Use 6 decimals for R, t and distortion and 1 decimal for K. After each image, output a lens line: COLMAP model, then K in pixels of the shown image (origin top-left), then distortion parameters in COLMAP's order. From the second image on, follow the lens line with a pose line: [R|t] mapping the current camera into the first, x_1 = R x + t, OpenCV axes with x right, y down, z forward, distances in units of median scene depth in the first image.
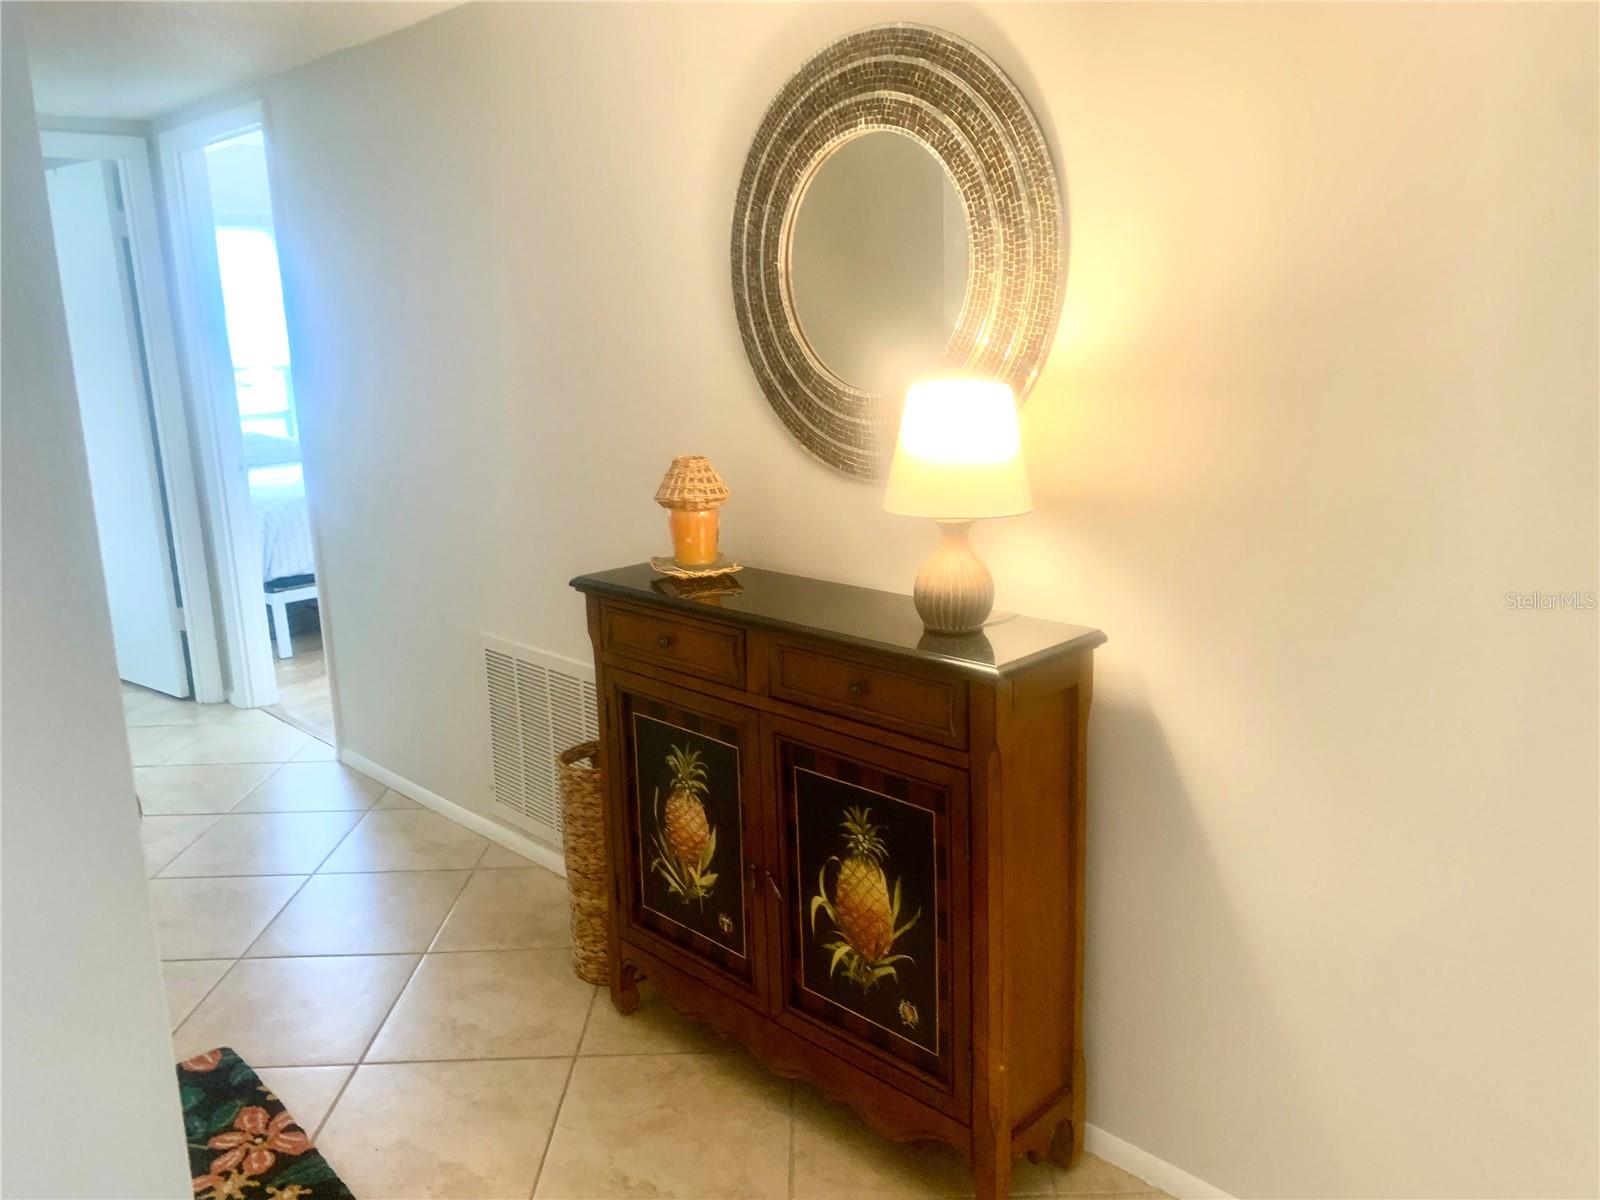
lens RADIAL K [[1212.2, 0, 800.5], [0, 1212.2, 607.1], [0, 0, 1]] dist [0.039749, -0.039084]
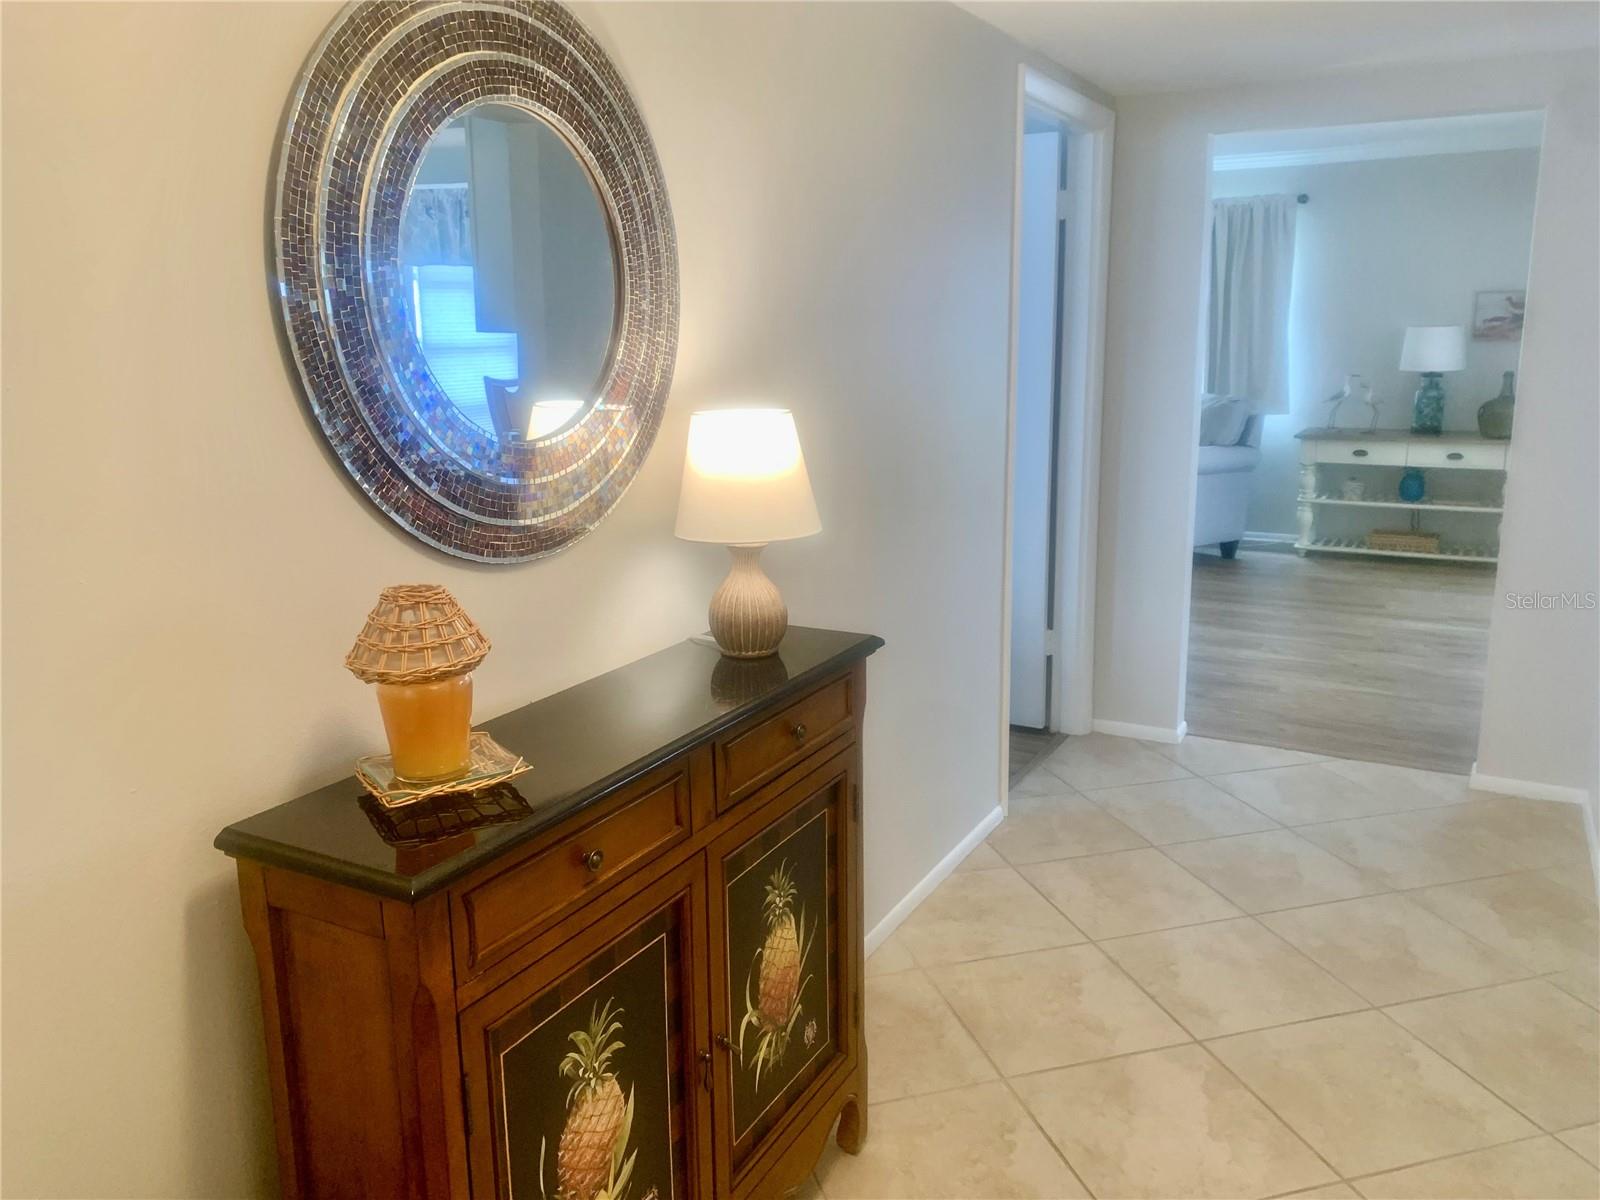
lens RADIAL K [[1212.2, 0, 799.9], [0, 1212.2, 588.0], [0, 0, 1]] dist [0.039749, -0.039084]
pose [[-0.272023, -0.177779, 0.945726, -0.785832], [0.238585, 0.939641, 0.245260, -0.255937], [-0.932245, 0.292353, -0.213188, 1.108178]]
